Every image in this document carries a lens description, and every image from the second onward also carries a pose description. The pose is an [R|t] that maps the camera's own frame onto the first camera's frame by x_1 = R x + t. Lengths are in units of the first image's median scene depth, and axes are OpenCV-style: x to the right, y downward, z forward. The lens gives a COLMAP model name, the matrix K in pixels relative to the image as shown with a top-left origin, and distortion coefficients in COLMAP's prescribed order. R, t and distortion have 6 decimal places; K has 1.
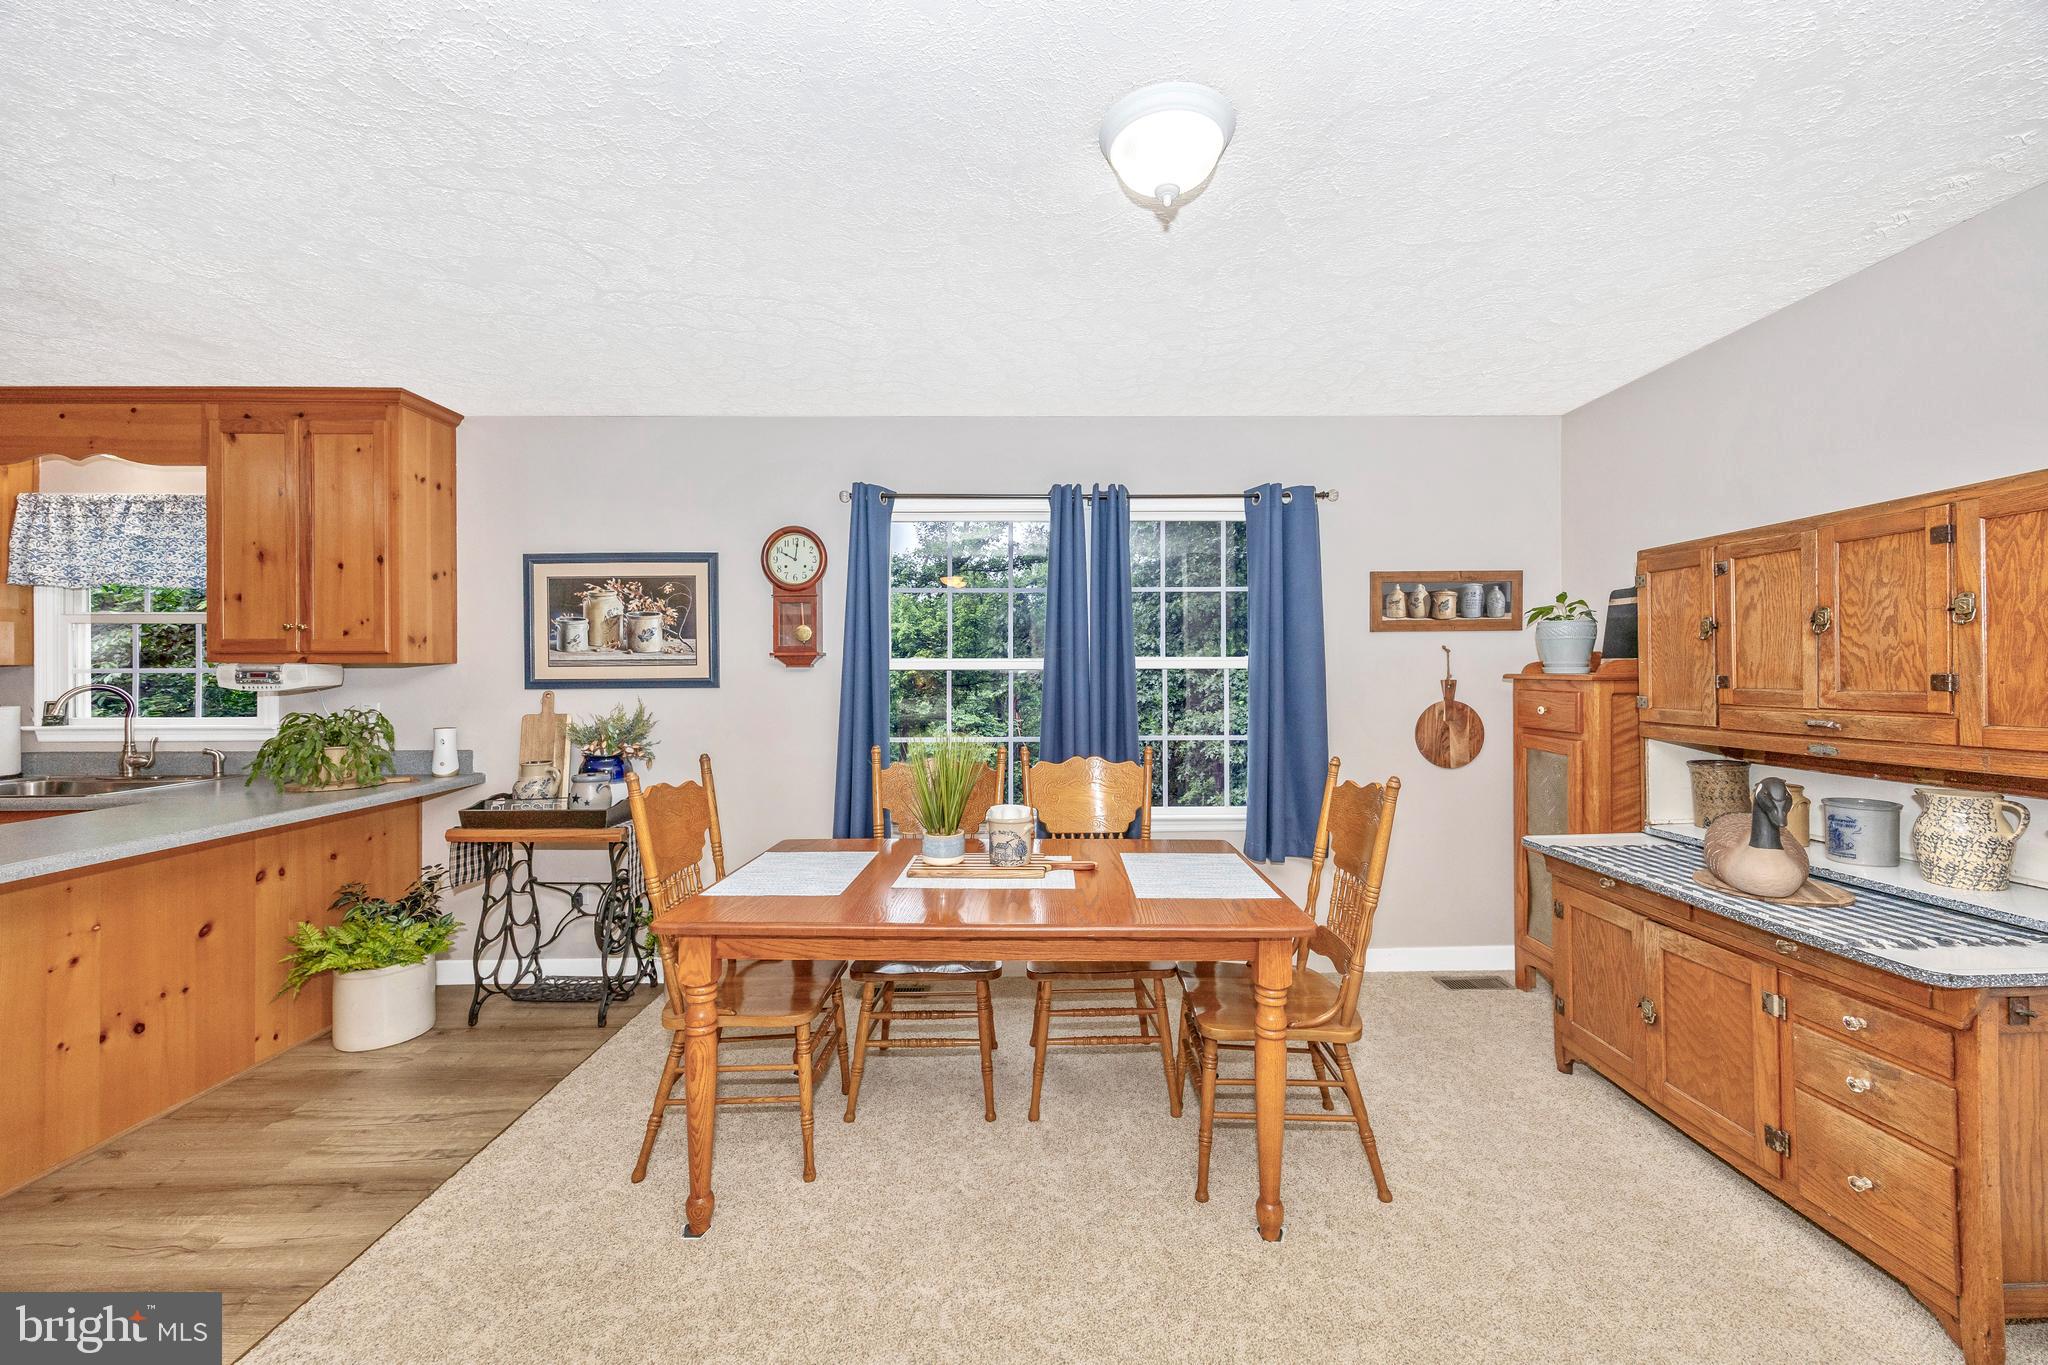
lens RADIAL K [[790.8, 0, 1025.3], [0, 790.8, 680.4], [0, 0, 1]] dist [0.005323, 0.000356]
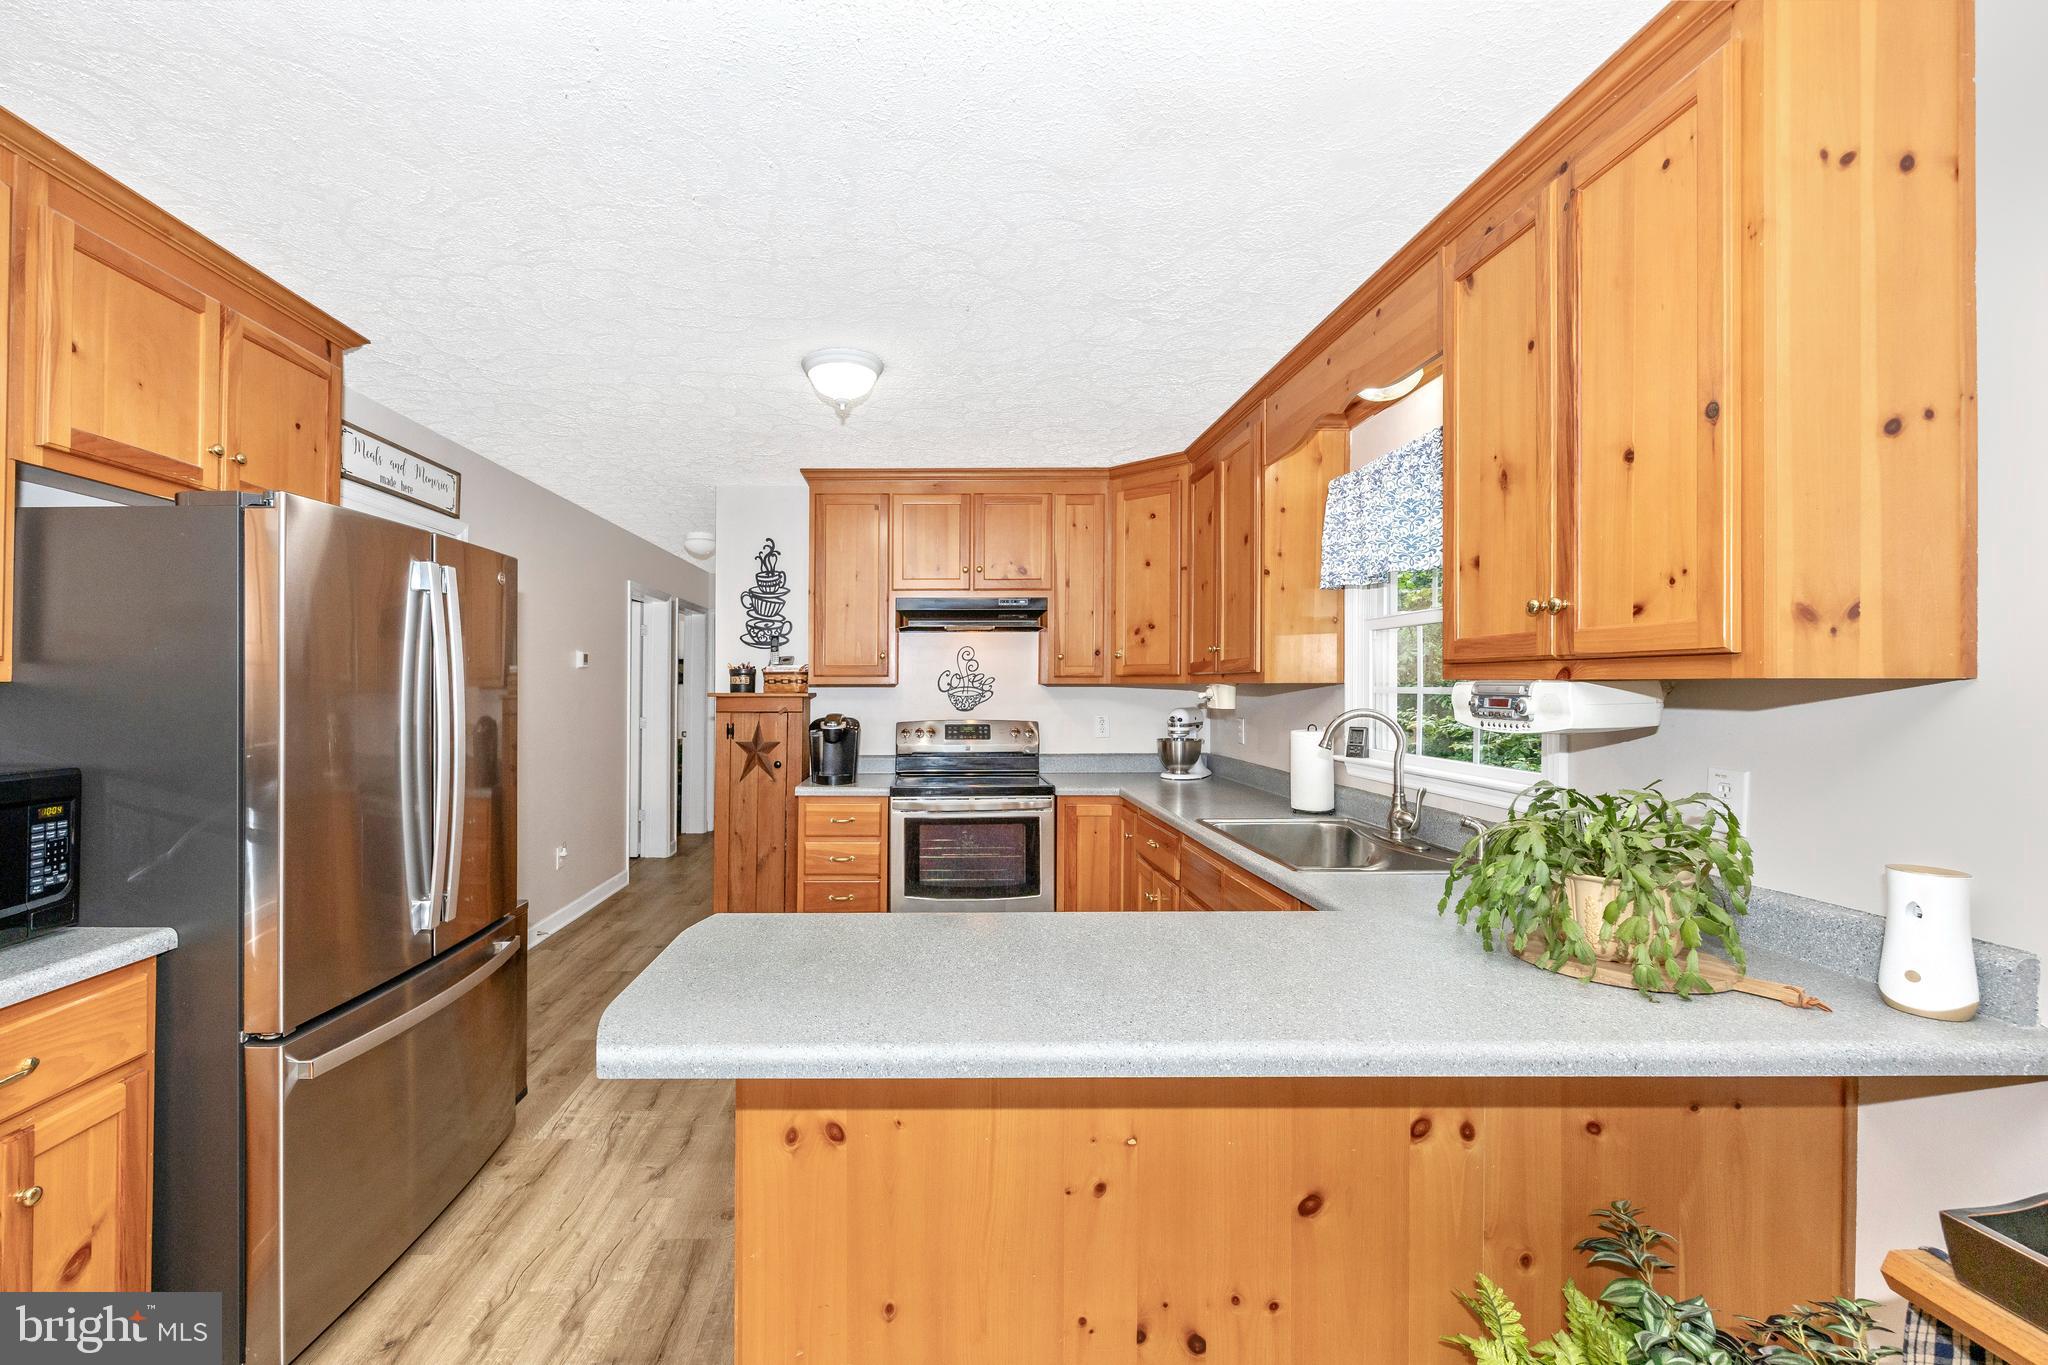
lens RADIAL K [[823.2, 0, 935.1], [0, 823.2, 686.0], [0, 0, 1]] dist [-0.002818, -0.000315]
pose [[-0.002414, 0.003254, -0.999992, -0.385297], [-0.003883, 0.999987, 0.003263, -0.017100], [0.999990, 0.003890, -0.002401, 0.583991]]
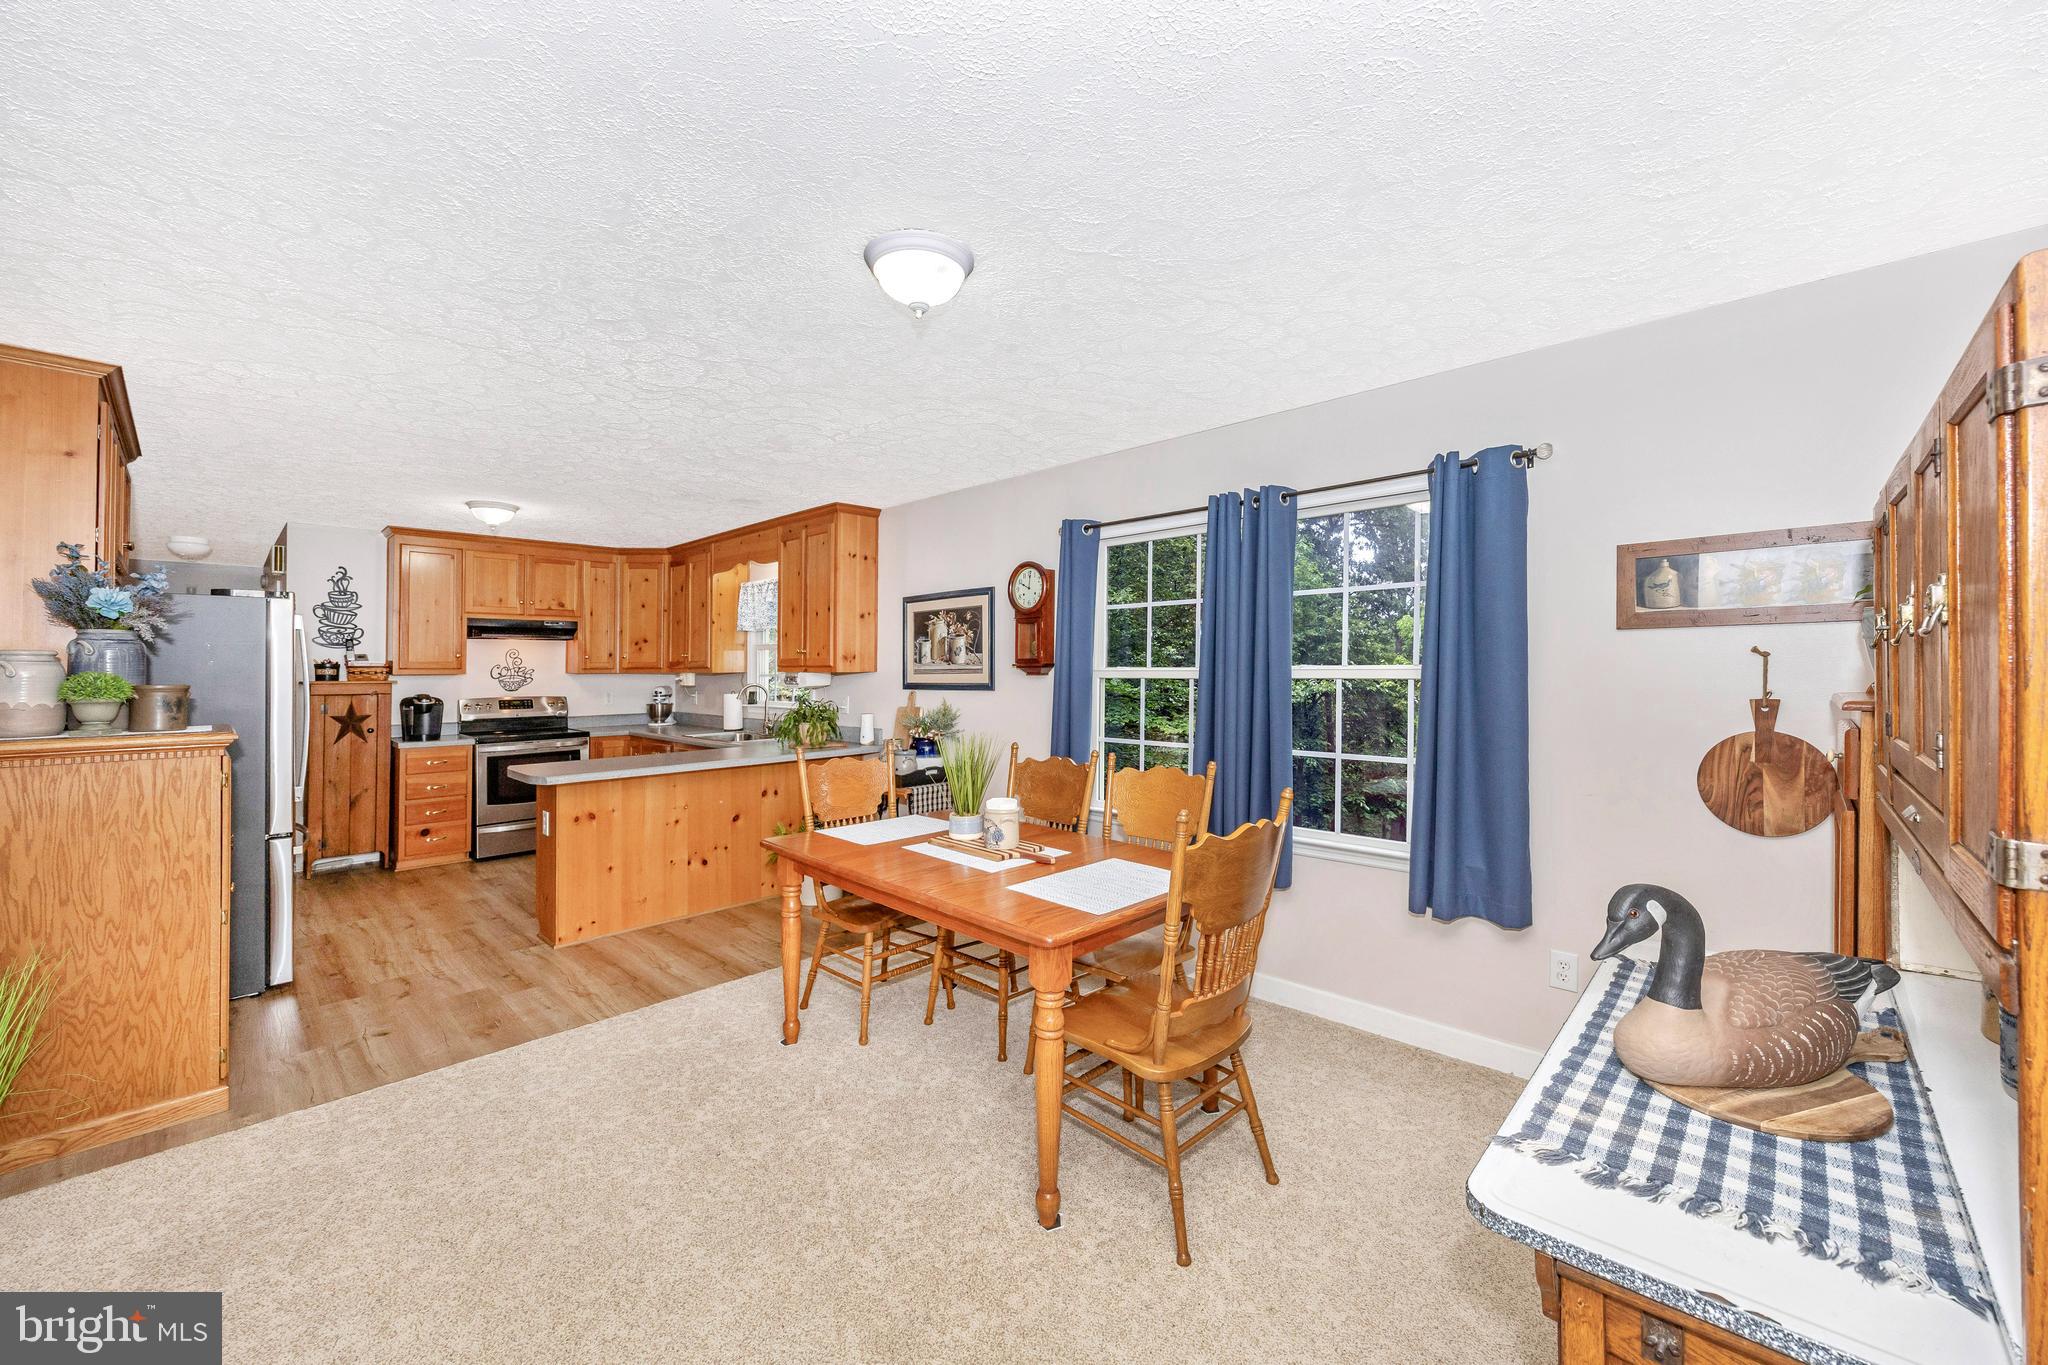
lens RADIAL K [[790.8, 0, 1034.7], [0, 790.8, 664.1], [0, 0, 1]] dist [0.005323, 0.000356]
pose [[0.716724, -0.004834, -0.697340, 0.589031], [-0.000933, 0.999968, -0.007890, -0.024935], [0.697356, 0.006305, 0.716697, 0.121393]]
